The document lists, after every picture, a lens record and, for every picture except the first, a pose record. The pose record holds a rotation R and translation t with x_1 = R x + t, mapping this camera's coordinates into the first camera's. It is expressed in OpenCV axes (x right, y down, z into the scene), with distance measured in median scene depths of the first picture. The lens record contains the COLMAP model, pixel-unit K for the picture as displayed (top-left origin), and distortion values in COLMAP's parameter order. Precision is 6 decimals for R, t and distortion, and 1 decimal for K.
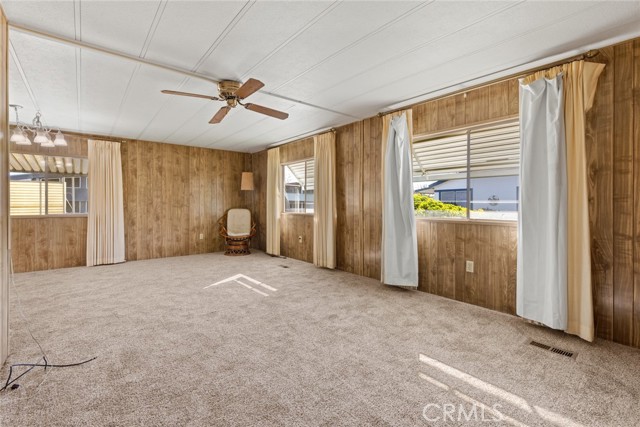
lens RADIAL K [[284.7, 0, 320.0], [0, 284.7, 213.5], [0, 0, 1]] dist [-0.000182, 0.000000]
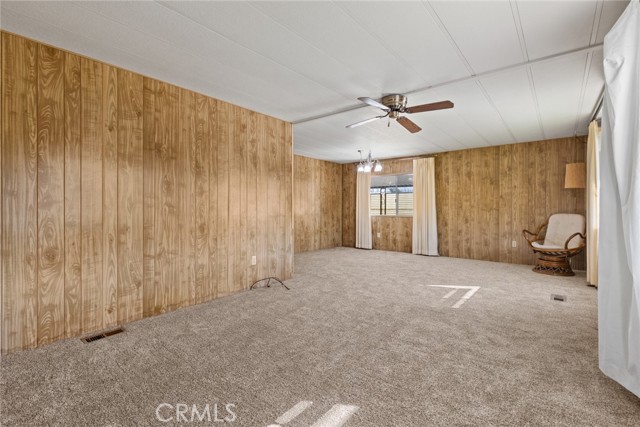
lens RADIAL K [[284.7, 0, 320.0], [0, 284.7, 213.5], [0, 0, 1]] dist [-0.000182, 0.000000]
pose [[0.213817, 0.018725, -0.976694, 0.348929], [-0.032284, 0.999406, 0.012093, -0.006122], [0.976340, 0.028946, 0.214295, 0.242220]]
